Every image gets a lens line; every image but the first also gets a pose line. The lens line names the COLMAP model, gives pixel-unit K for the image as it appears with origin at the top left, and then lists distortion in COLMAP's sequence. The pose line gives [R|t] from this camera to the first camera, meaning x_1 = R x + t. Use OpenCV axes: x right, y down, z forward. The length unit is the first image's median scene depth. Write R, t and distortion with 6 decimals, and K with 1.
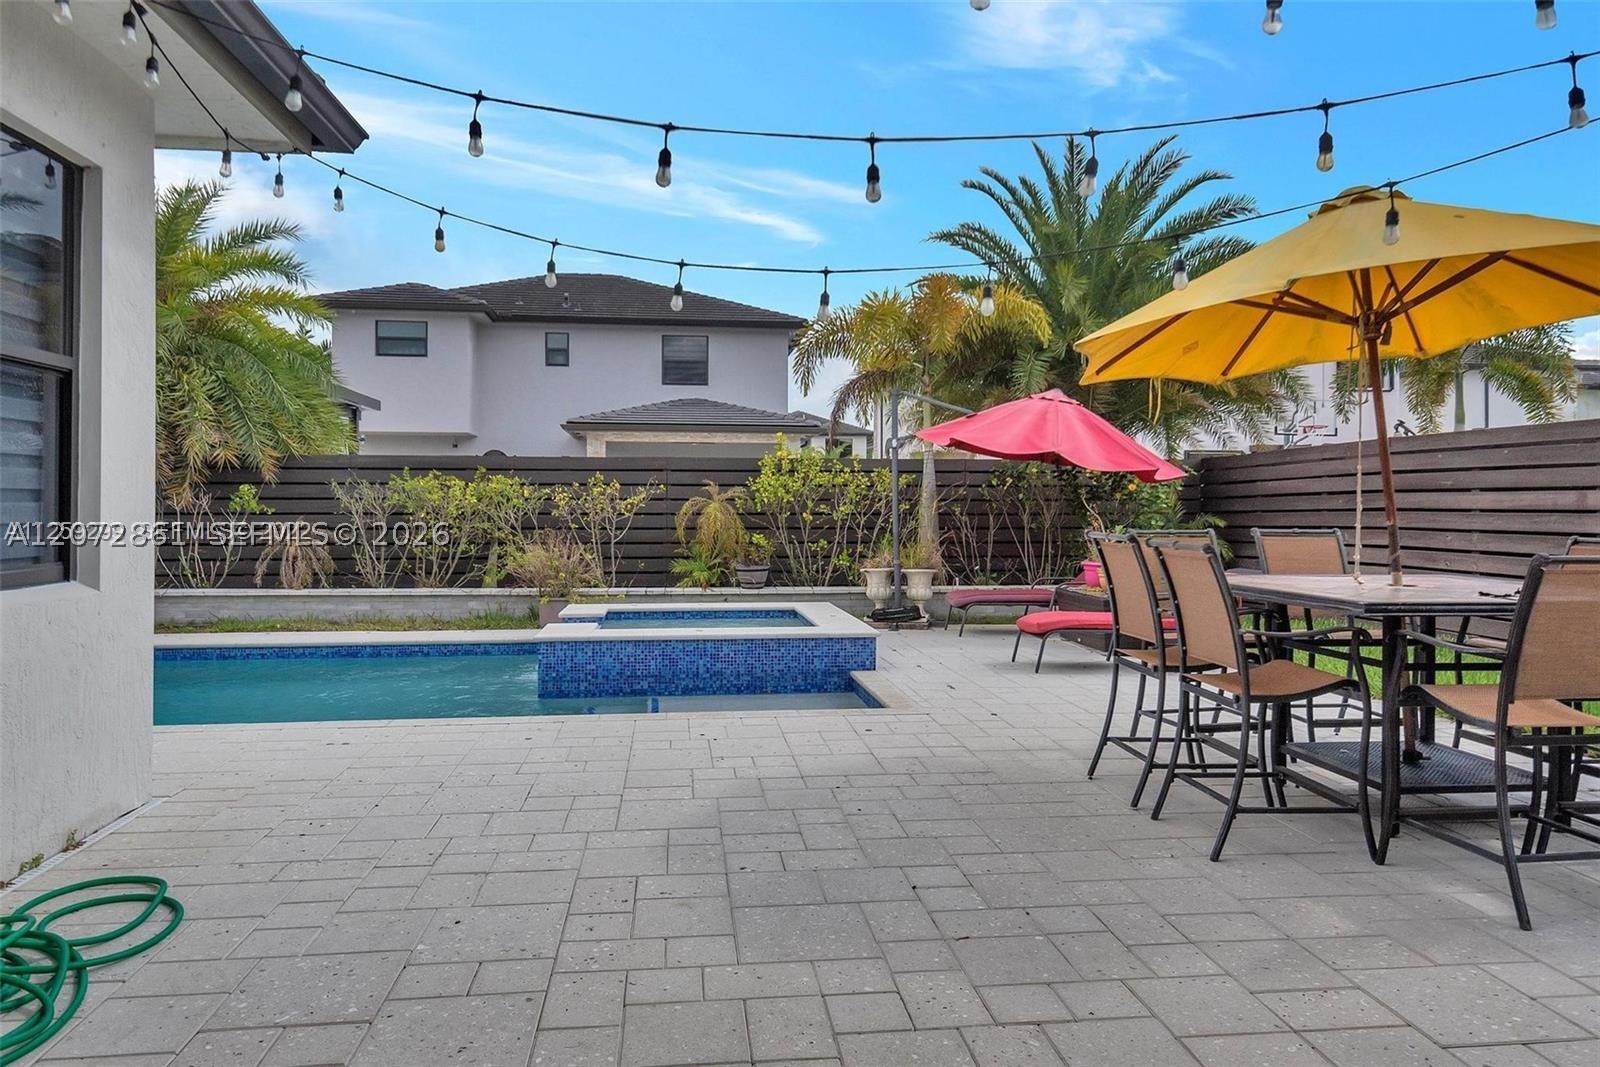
lens RADIAL K [[1055.6, 0, 799.3], [0, 1055.6, 524.7], [0, 0, 1]] dist [-0.000497, -0.000073]
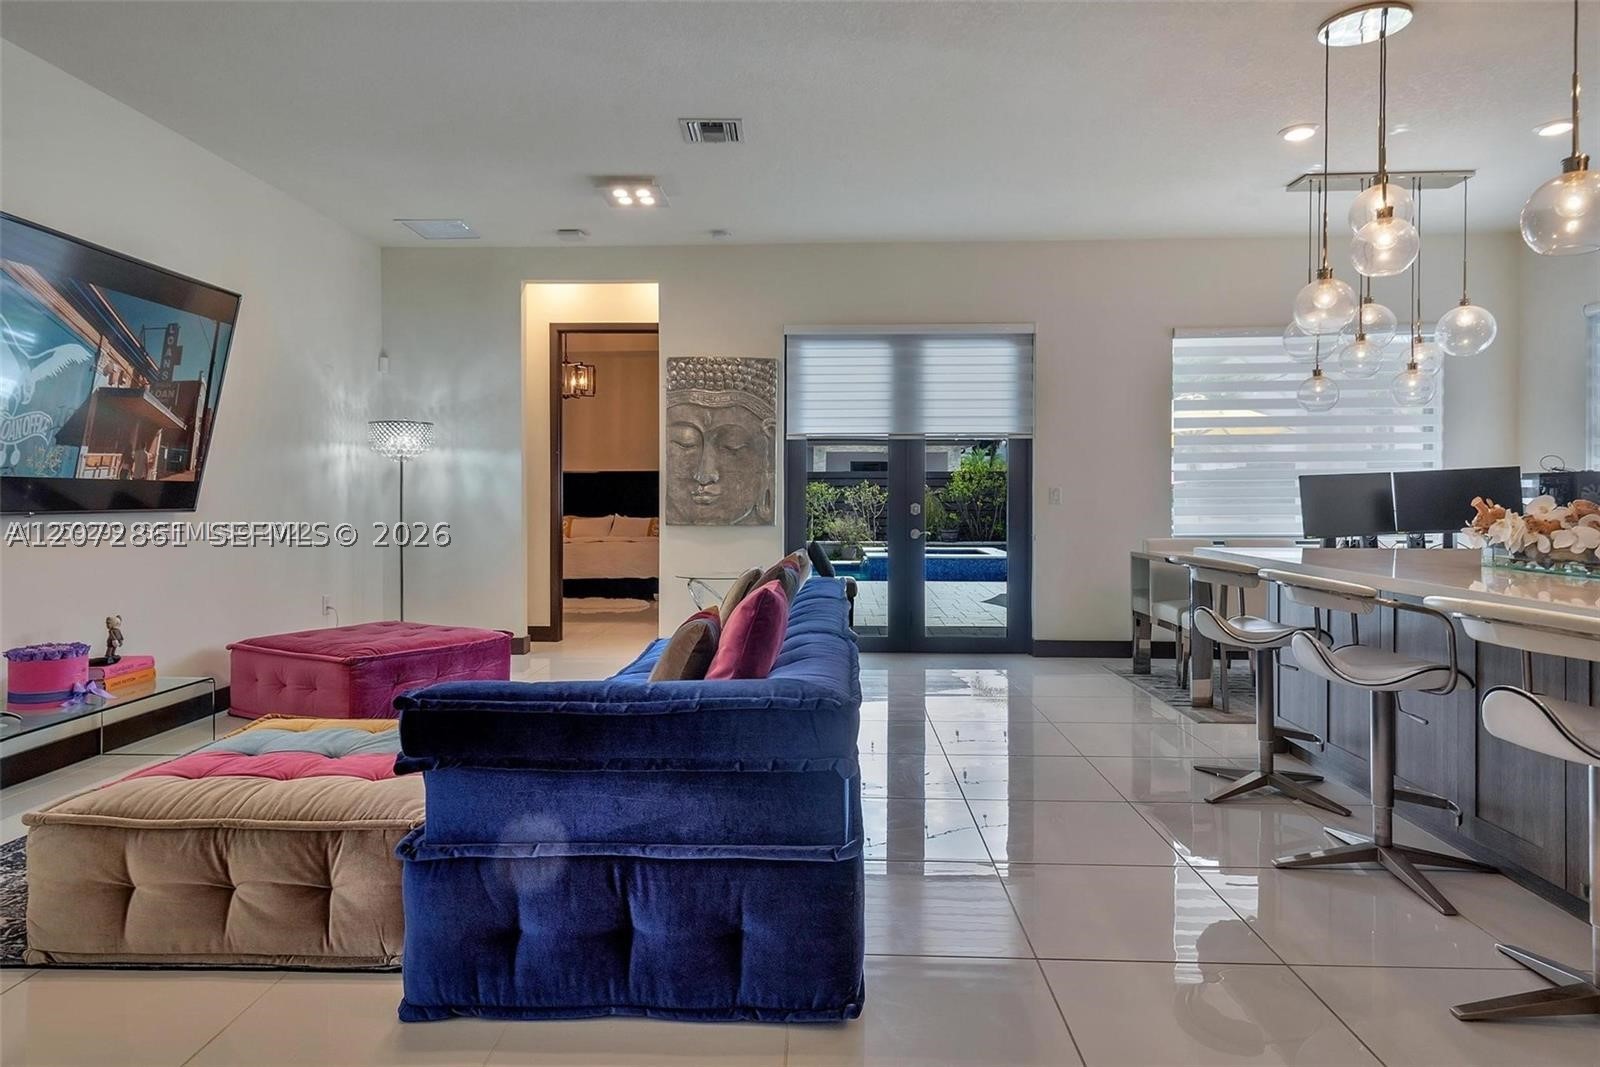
lens RADIAL K [[948.0, 0, 802.9], [0, 948.0, 522.5], [0, 0, 1]] dist [-0.004991, -0.000584]
pose [[0.988311, 0.002362, -0.152432, -0.044883], [-0.001222, 0.999971, 0.007570, 0.012663], [0.152445, -0.007296, 0.988285, -0.693056]]
